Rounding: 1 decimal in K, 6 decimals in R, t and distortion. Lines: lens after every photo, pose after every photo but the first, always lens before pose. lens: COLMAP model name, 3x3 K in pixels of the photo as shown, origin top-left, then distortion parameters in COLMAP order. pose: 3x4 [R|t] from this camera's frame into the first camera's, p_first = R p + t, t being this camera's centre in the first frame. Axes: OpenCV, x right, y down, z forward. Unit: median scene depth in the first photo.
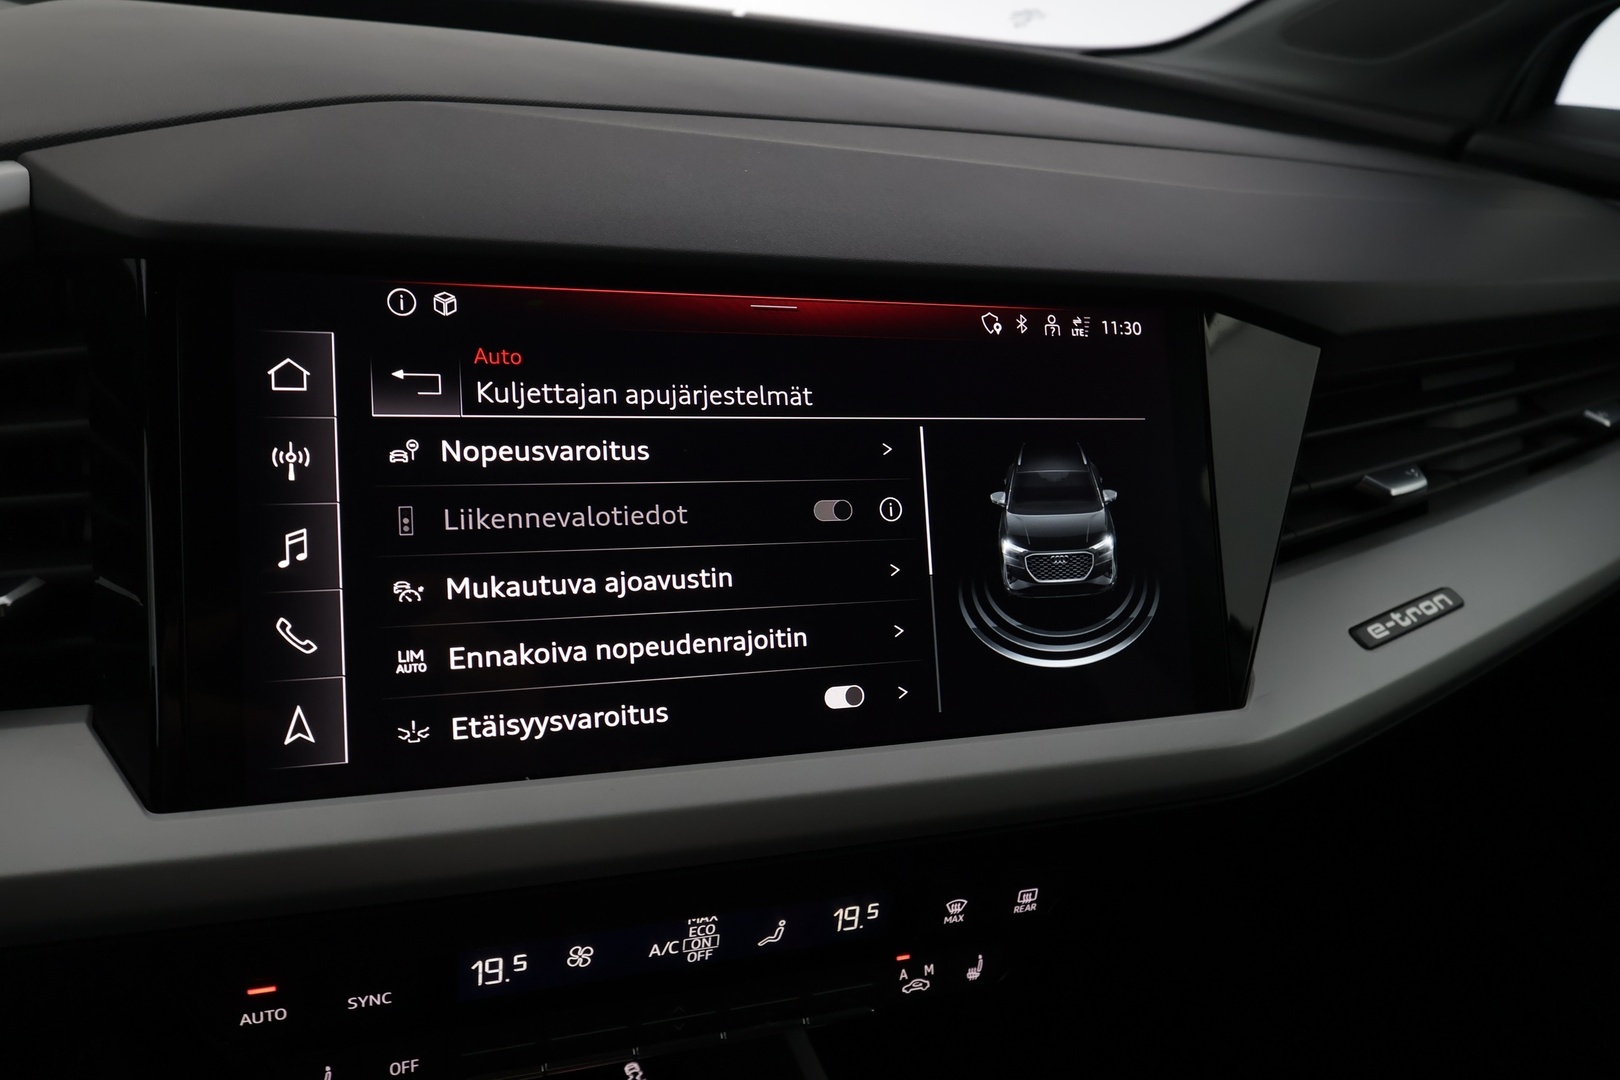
lens RADIAL K [[1275.5, 0, 810.0], [0, 1275.5, 540.0], [0, 0, 1]] dist [0.003420, 0.005318]
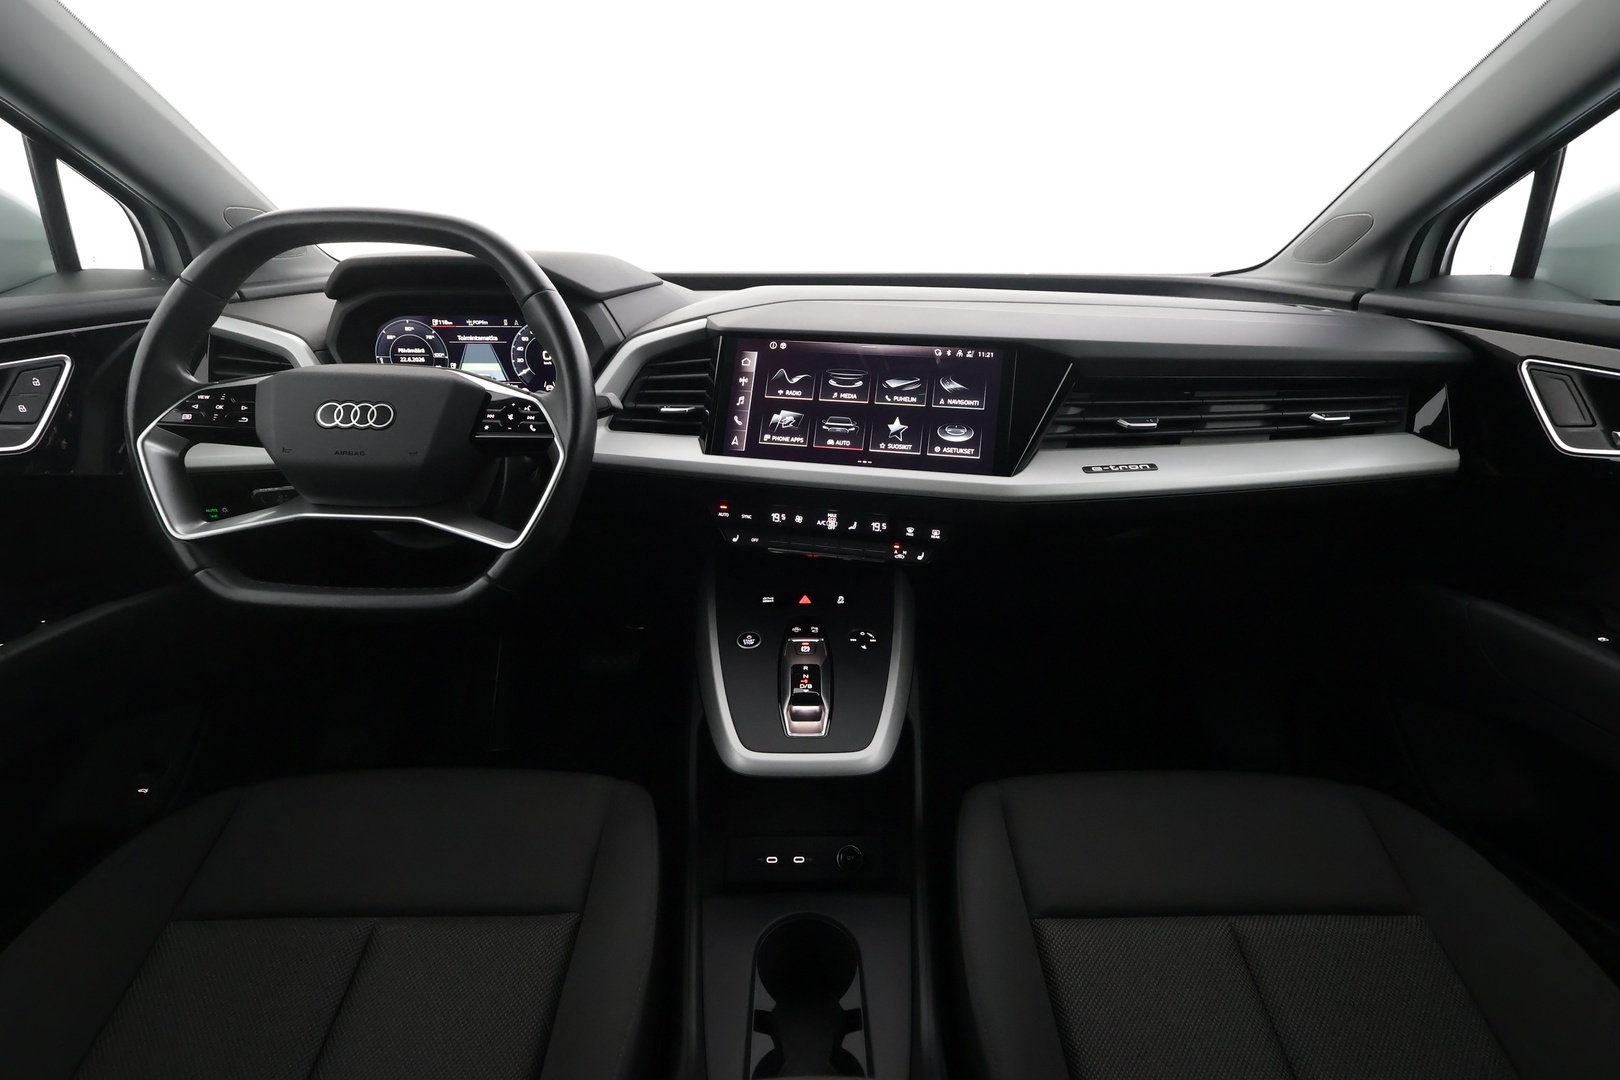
lens RADIAL K [[759.8, 0, 807.1], [0, 759.8, 544.0], [0, 0, 1]] dist [0.002960, 0.000485]
pose [[0.835814, 0.089214, -0.541715, 0.967732], [-0.133106, 0.990199, -0.042295, 0.449647], [0.532633, 0.107456, 0.839497, -0.780003]]
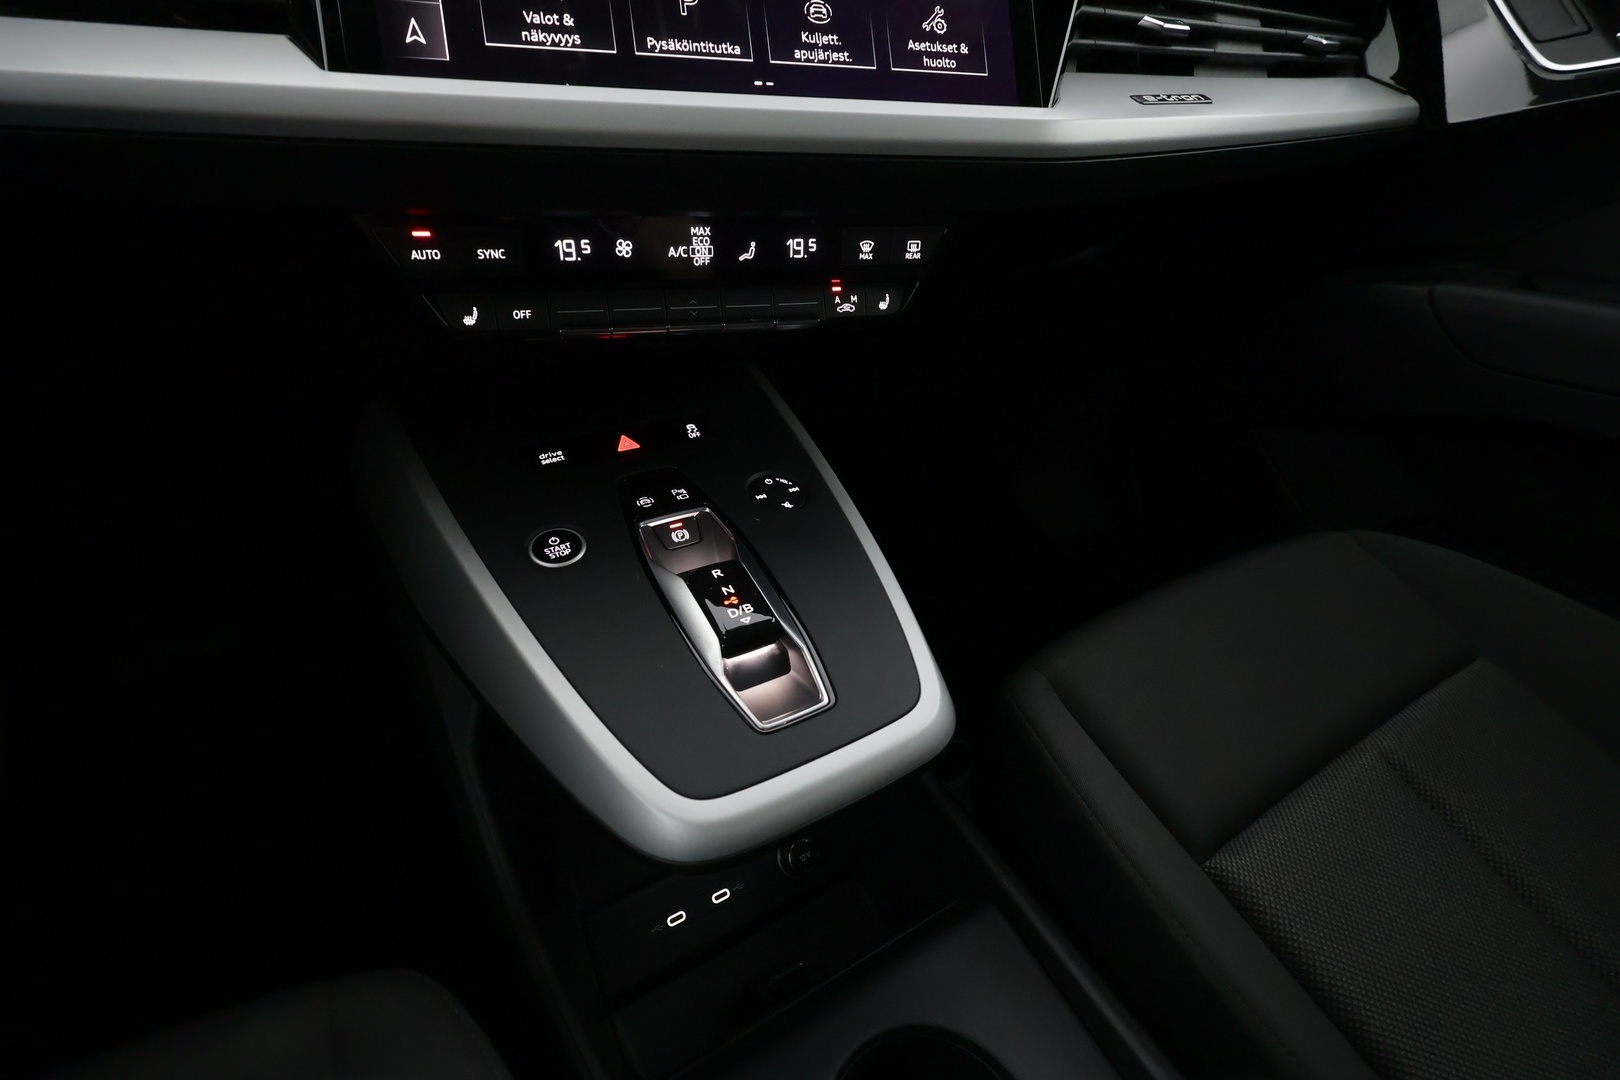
lens RADIAL K [[750.4, 0, 813.3], [0, 750.4, 541.6], [0, 0, 1]] dist [0.001368, 0.000333]
pose [[0.996201, -0.050313, -0.071078, 0.098427], [0.059034, 0.990212, 0.126475, 0.539711], [0.064019, -0.130190, 0.989420, 0.026111]]
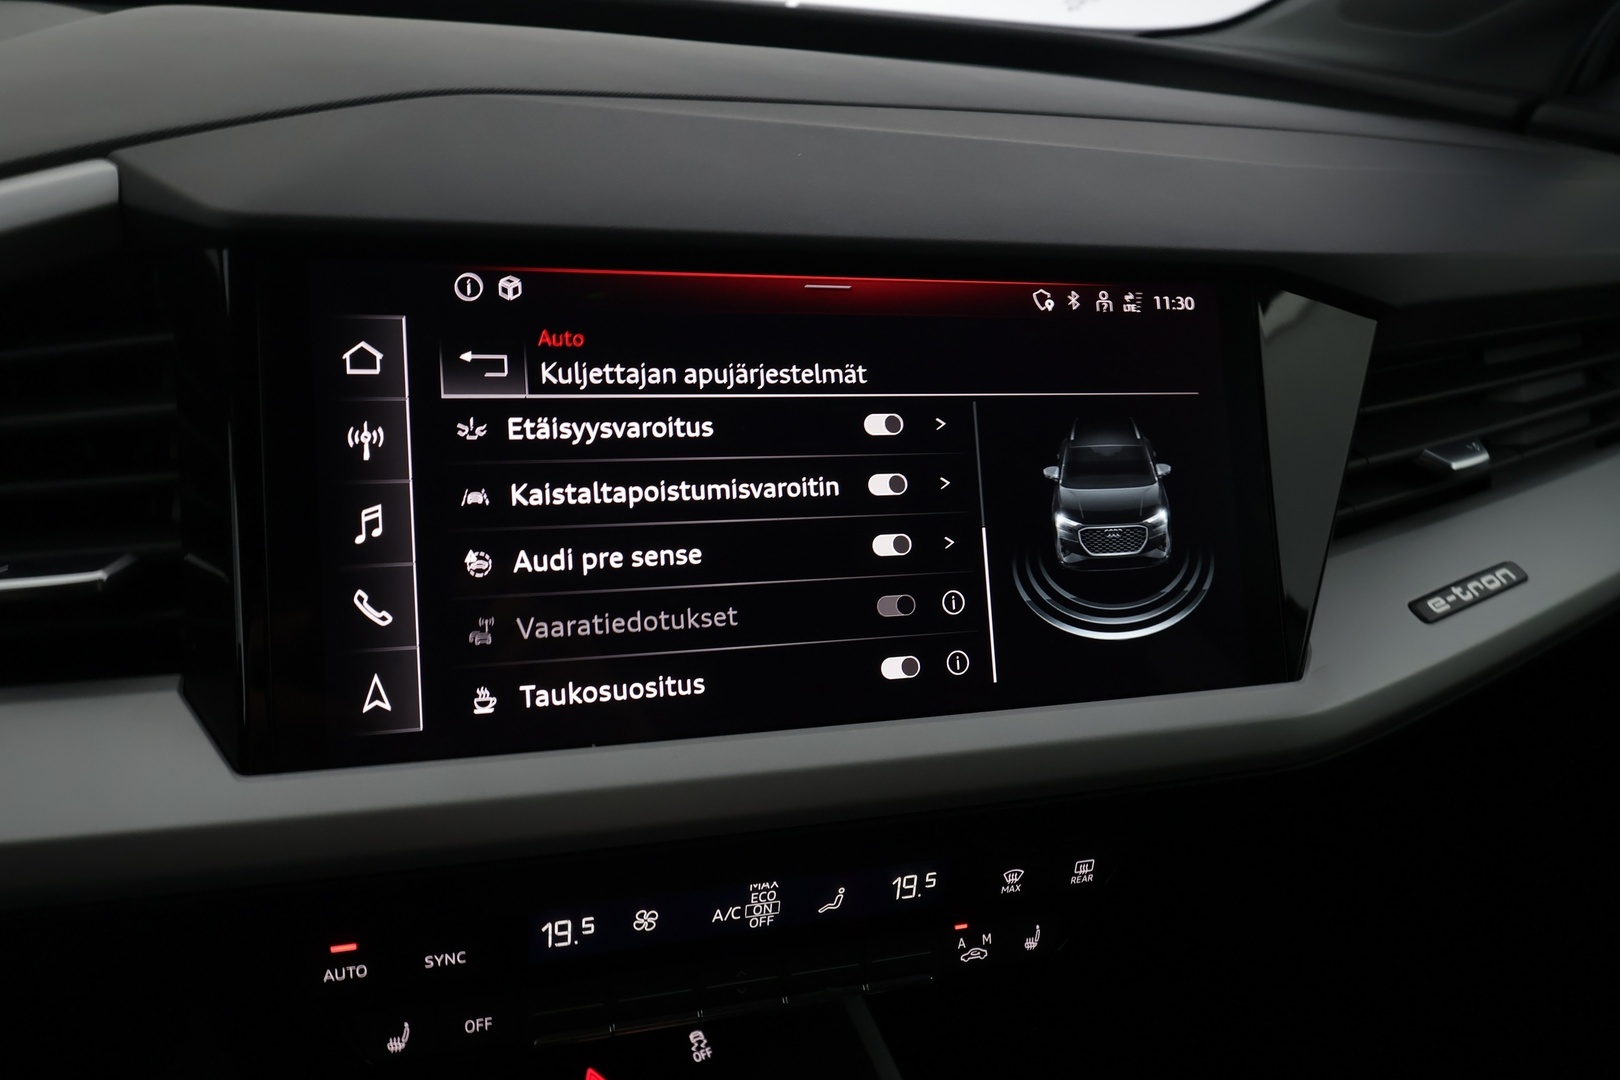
lens RADIAL K [[1275.5, 0, 810.0], [0, 1275.5, 540.0], [0, 0, 1]] dist [0.003420, 0.005318]
pose [[0.998862, -0.008620, -0.046910, 0.003267], [0.008808, 0.999954, 0.003799, 0.014957], [0.046875, -0.004208, 0.998892, -0.020250]]
